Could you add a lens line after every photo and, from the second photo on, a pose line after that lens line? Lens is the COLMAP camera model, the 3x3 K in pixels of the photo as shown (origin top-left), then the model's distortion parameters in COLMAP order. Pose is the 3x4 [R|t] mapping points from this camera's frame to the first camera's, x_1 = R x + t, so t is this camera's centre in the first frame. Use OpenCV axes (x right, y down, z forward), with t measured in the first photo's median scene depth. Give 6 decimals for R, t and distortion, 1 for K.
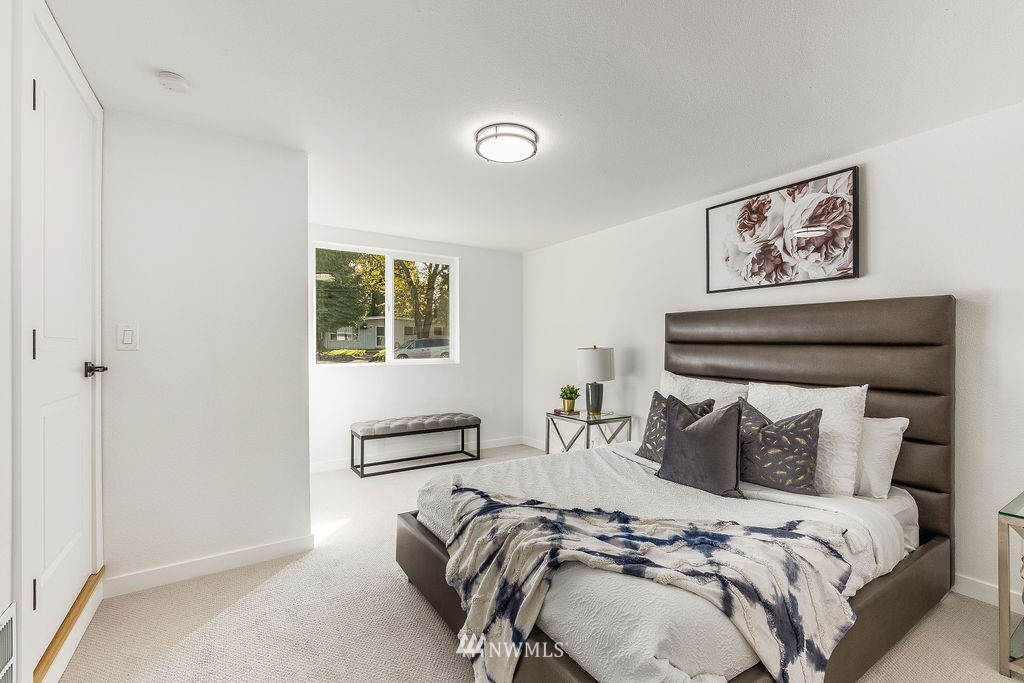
lens RADIAL K [[445.3, 0, 511.3], [0, 445.3, 342.2], [0, 0, 1]] dist [-0.000145, 0.001461]
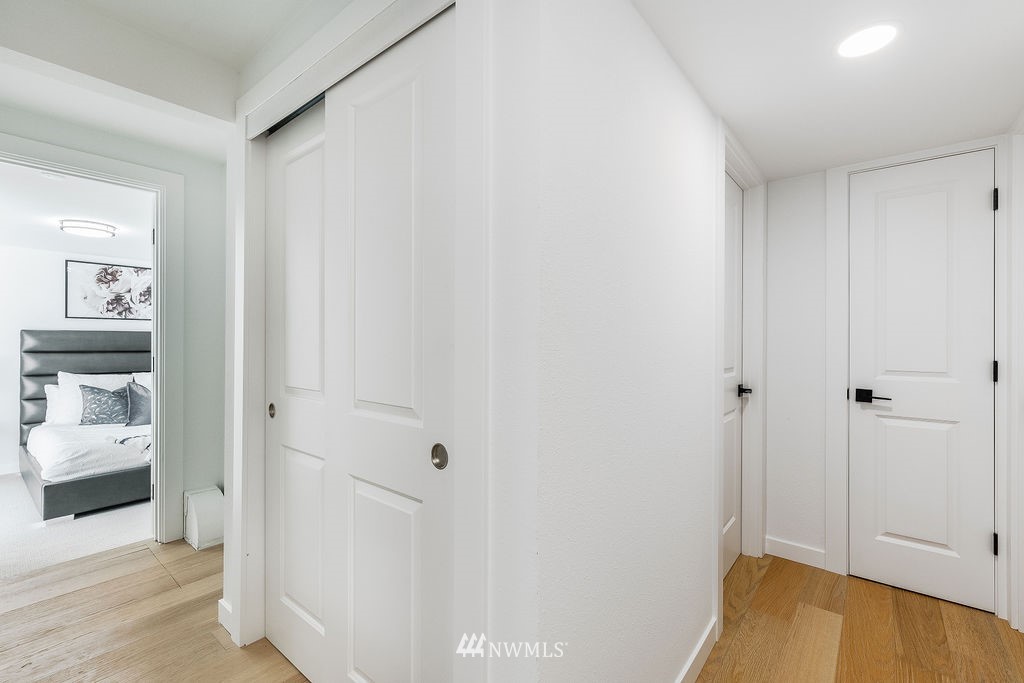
lens RADIAL K [[445.3, 0, 512.3], [0, 445.3, 341.8], [0, 0, 1]] dist [-0.000145, 0.001461]
pose [[-0.319046, 0.001344, 0.947738, -1.555892], [0.001220, 0.999999, -0.001008, -0.031660], [-0.947738, 0.000835, -0.319047, 0.090366]]
